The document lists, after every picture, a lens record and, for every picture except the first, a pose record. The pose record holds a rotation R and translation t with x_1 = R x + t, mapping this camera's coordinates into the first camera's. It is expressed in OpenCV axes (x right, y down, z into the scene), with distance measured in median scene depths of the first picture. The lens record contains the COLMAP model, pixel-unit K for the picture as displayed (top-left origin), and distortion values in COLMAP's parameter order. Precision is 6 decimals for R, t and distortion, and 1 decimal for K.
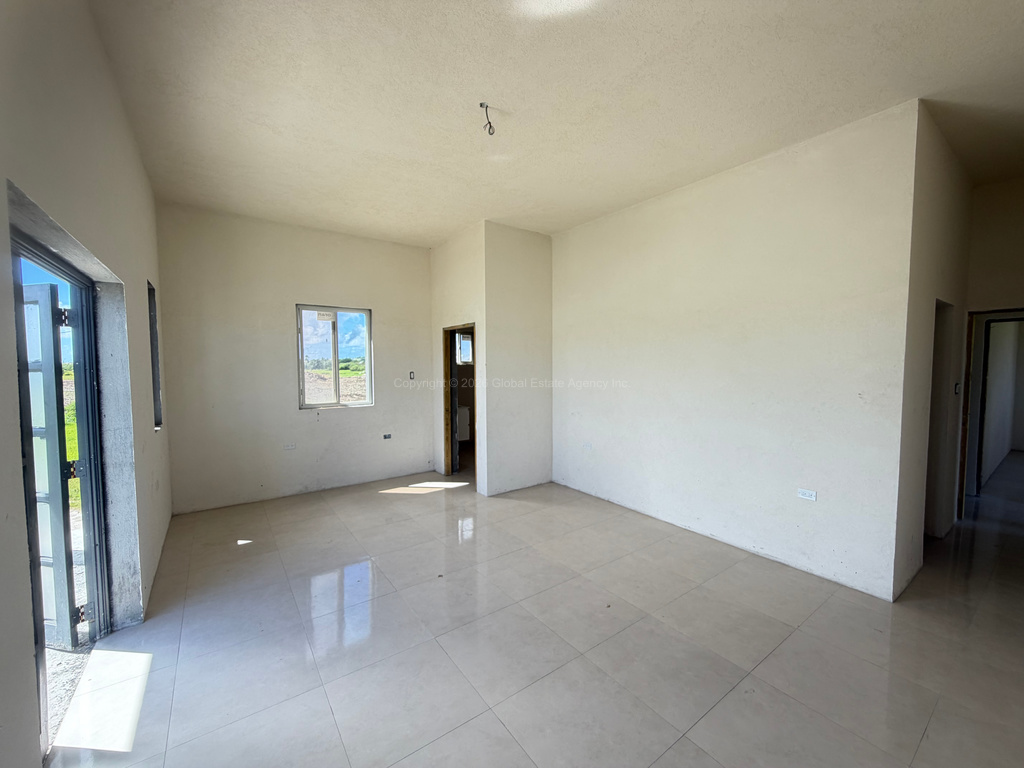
lens RADIAL K [[411.3, 0, 508.7], [0, 411.3, 384.6], [0, 0, 1]] dist [0.011509, 0.000302]
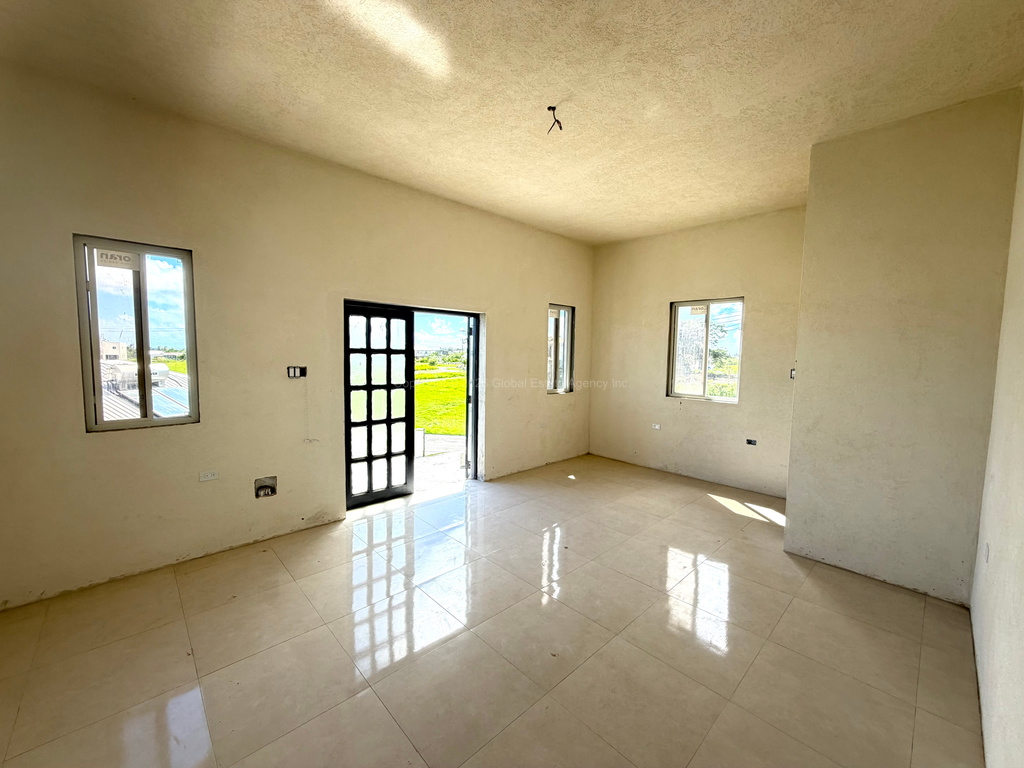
lens RADIAL K [[411.3, 0, 514.4], [0, 411.3, 383.3], [0, 0, 1]] dist [0.011509, 0.000302]
pose [[0.146197, 0.081384, -0.985902, 0.527032], [-0.071624, 0.994865, 0.071503, -0.025435], [0.986659, 0.060161, 0.151276, 0.409772]]
